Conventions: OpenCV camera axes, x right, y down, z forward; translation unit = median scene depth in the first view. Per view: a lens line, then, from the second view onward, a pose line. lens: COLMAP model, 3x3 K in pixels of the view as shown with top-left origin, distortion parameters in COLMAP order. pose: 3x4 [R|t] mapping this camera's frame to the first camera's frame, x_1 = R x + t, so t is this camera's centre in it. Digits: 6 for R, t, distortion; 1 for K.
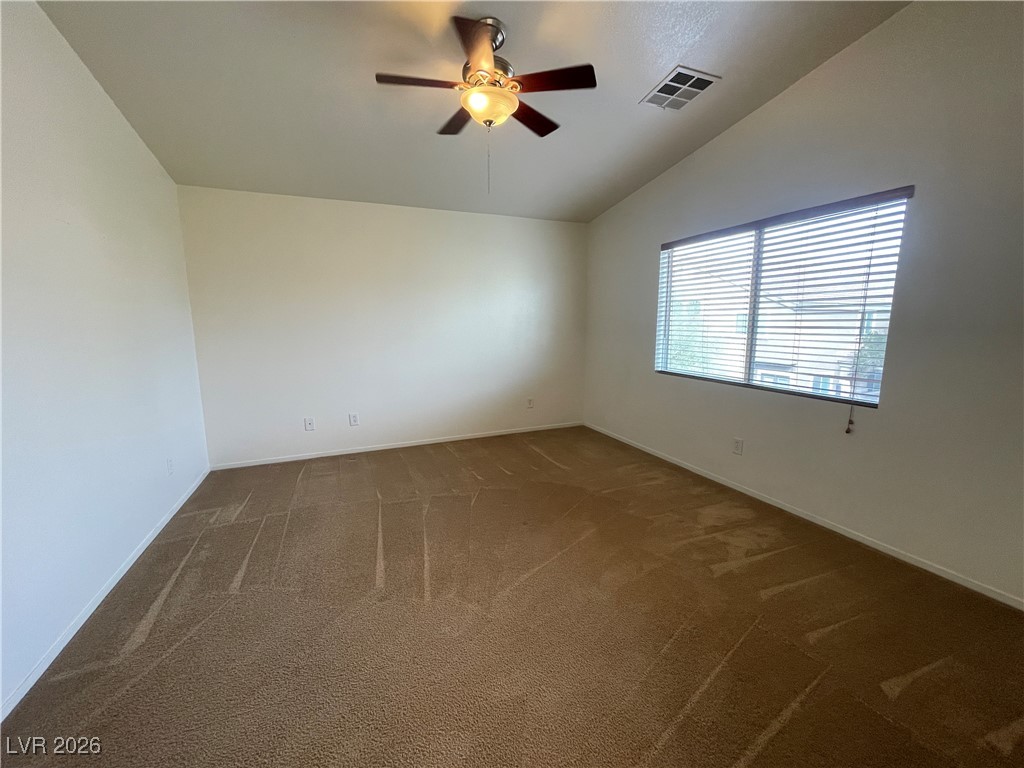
lens RADIAL K [[410.4, 0, 512.0], [0, 410.4, 384.0], [0, 0, 1]] dist [-0.002383, 0.000051]
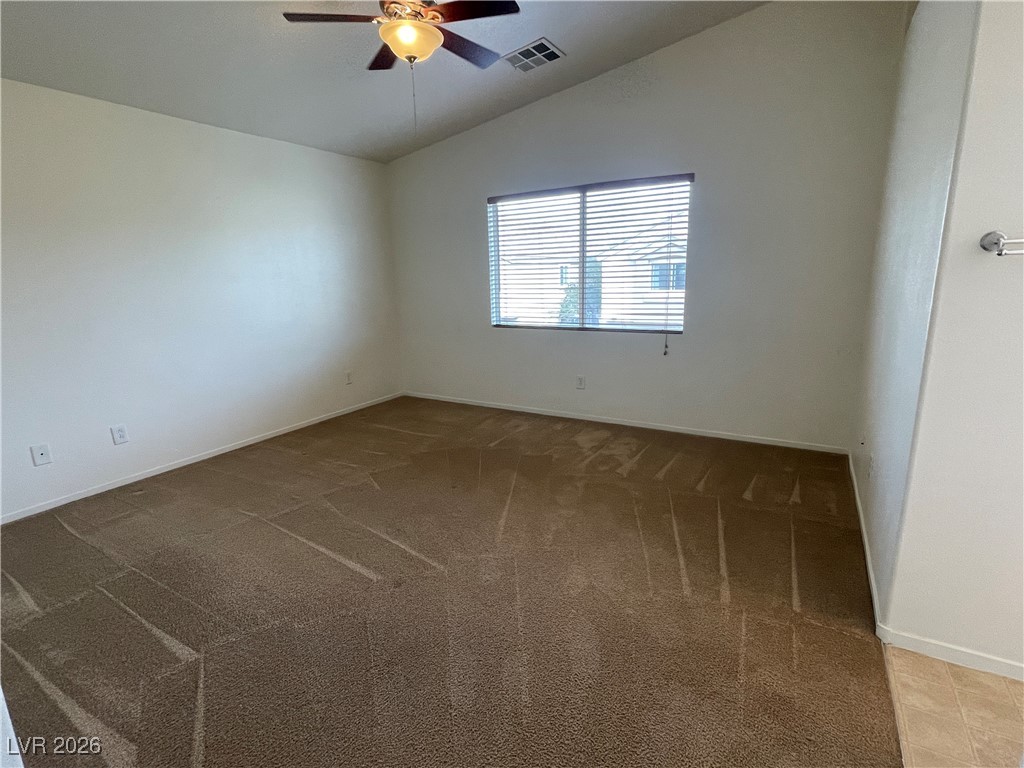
lens RADIAL K [[496.0, 0, 512.0], [0, 496.0, 384.0], [0, 0, 1]] dist [0.003446, -0.000614]
pose [[0.806943, -0.146861, 0.572080, -0.442248], [0.114737, 0.989119, 0.092080, 0.005652], [-0.579378, -0.008665, 0.815013, -0.031460]]
